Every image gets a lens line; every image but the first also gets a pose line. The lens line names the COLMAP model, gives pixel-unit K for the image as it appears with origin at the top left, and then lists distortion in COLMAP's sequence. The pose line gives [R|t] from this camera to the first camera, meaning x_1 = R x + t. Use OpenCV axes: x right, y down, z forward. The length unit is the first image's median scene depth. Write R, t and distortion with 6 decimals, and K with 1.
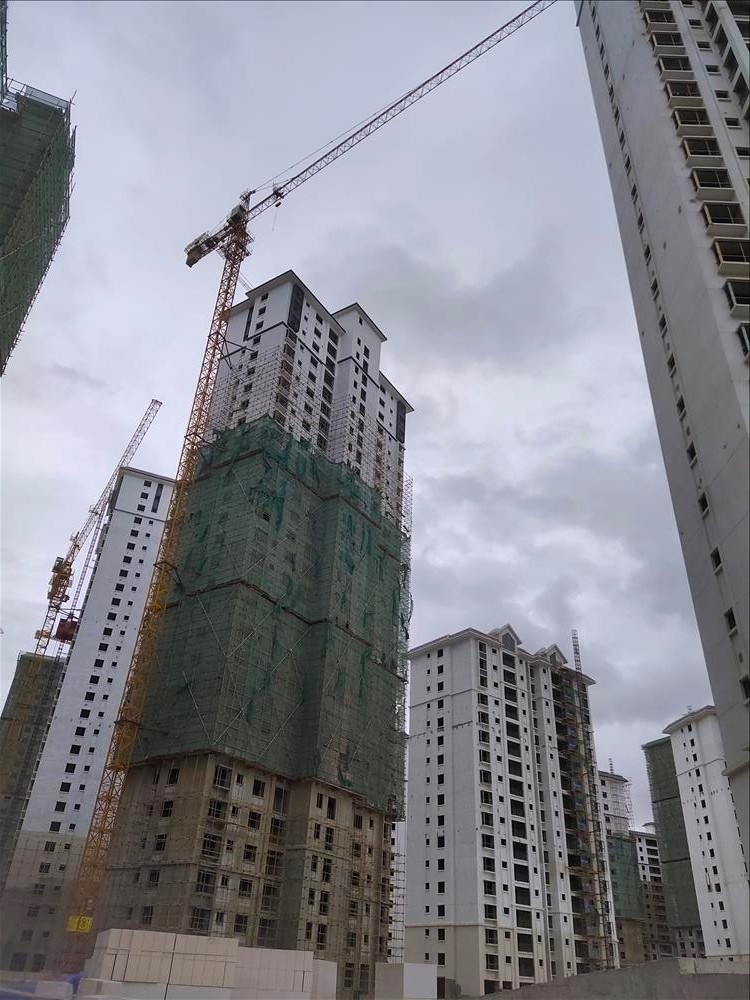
lens RADIAL K [[752.5, 0, 375.1], [0, 752.5, 495.0], [0, 0, 1]] dist [0.084290, -0.095532]
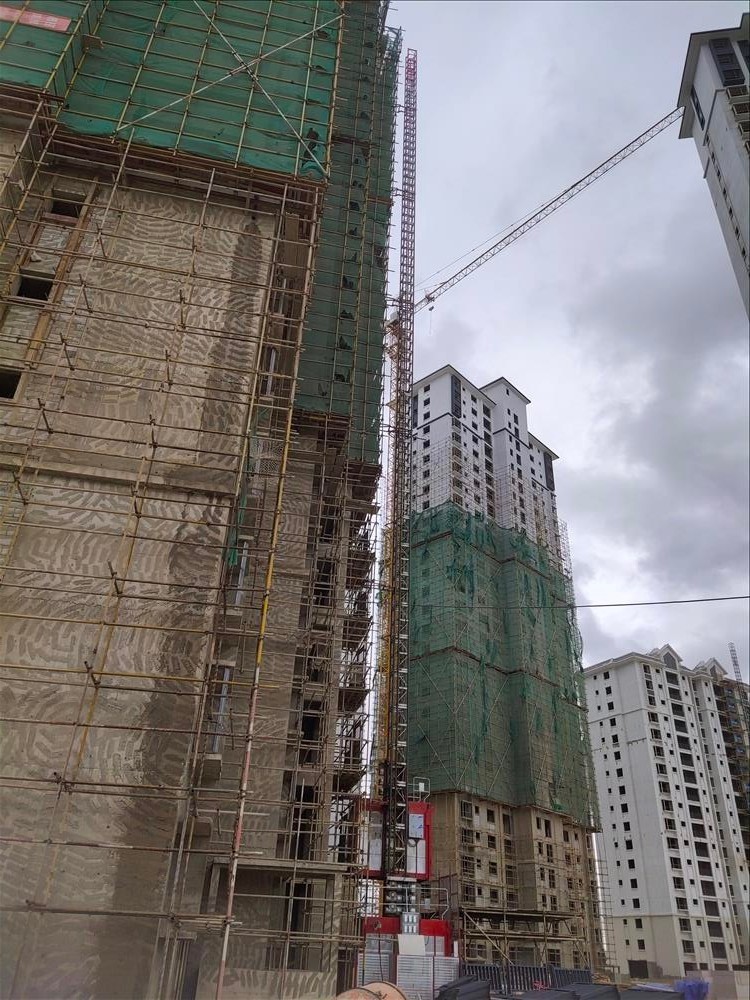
lens RADIAL K [[752.5, 0, 368.3], [0, 752.5, 502.2], [0, 0, 1]] dist [0.084290, -0.095532]
pose [[0.984390, -0.097451, -0.146560, -0.083341], [0.101821, 0.994546, 0.022597, -0.125186], [0.143558, -0.037167, 0.988944, -0.176489]]
